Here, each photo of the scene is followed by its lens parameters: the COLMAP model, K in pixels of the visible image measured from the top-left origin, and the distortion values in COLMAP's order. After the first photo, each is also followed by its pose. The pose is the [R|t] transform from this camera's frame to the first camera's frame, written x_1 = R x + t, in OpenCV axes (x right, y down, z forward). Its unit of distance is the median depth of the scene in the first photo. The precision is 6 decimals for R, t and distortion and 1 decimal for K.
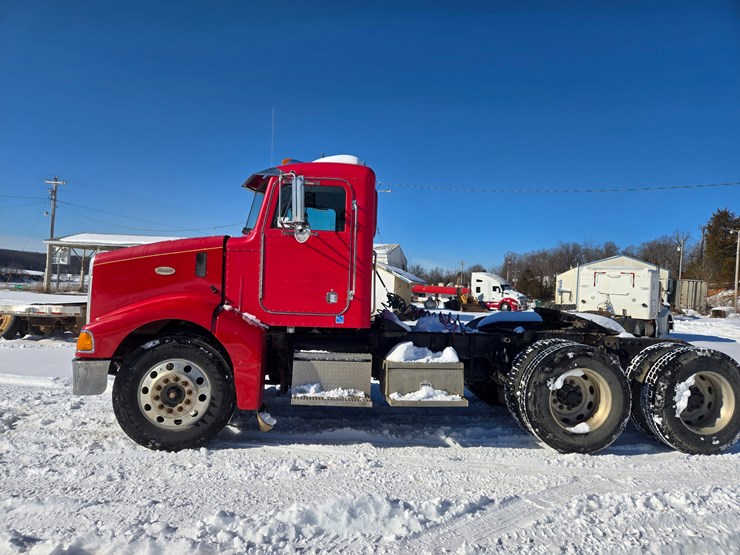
lens RADIAL K [[488.6, 0, 363.5], [0, 488.6, 284.4], [0, 0, 1]] dist [0.081891, -0.063386]
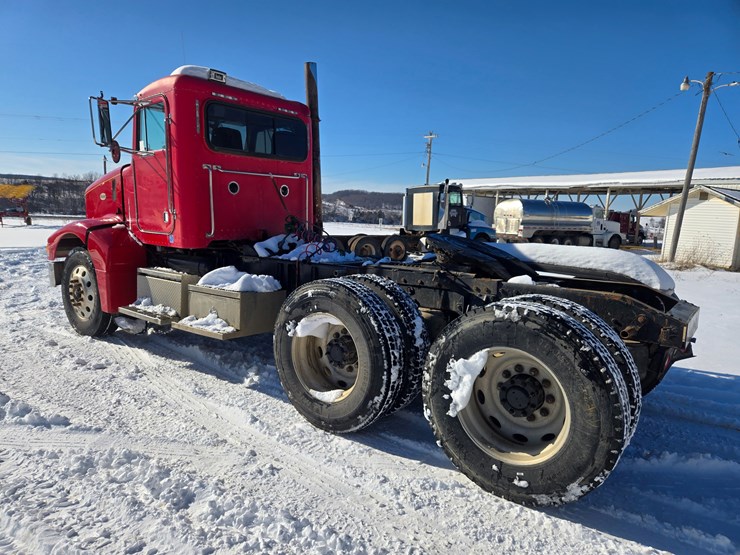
lens RADIAL K [[489.1, 0, 361.5], [0, 489.1, 279.8], [0, 0, 1]] dist [0.077925, -0.059512]
pose [[0.718655, 0.073032, -0.691521, 0.960649], [0.001099, 0.994349, 0.106155, 0.048237], [0.695366, -0.077049, 0.714514, 0.544055]]
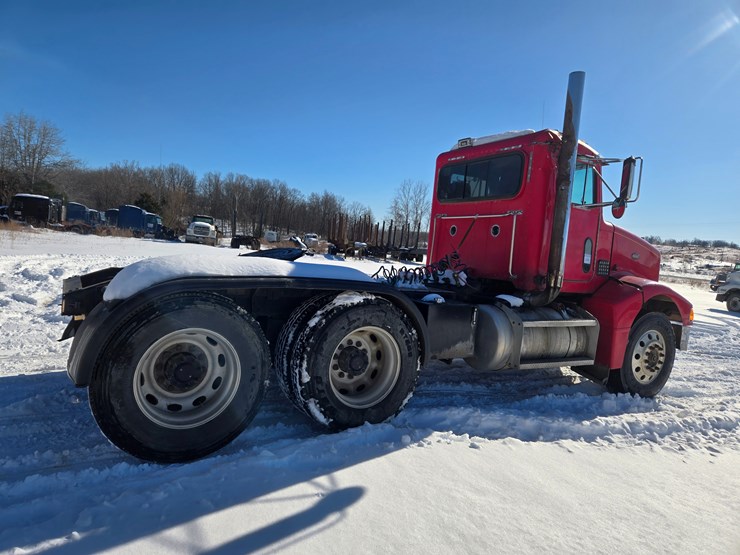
lens RADIAL K [[495.1, 0, 365.2], [0, 495.1, 277.8], [0, 0, 1]] dist [0.086020, -0.070838]
pose [[-0.903166, -0.096702, -0.418258, 0.731531], [-0.126390, 0.991013, 0.043797, 0.056090], [0.410264, 0.092420, -0.907272, 2.206310]]
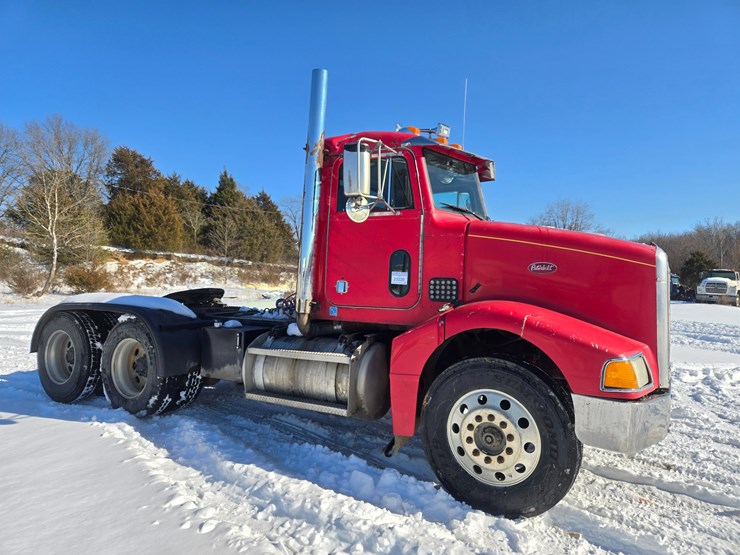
lens RADIAL K [[501.9, 0, 364.8], [0, 501.9, 271.2], [0, 0, 1]] dist [0.073763, -0.057581]
pose [[-0.791980, -0.045733, 0.608832, -0.696516], [-0.054134, 0.998523, 0.004586, -0.014767], [-0.608142, -0.029327, -0.793286, 2.082680]]
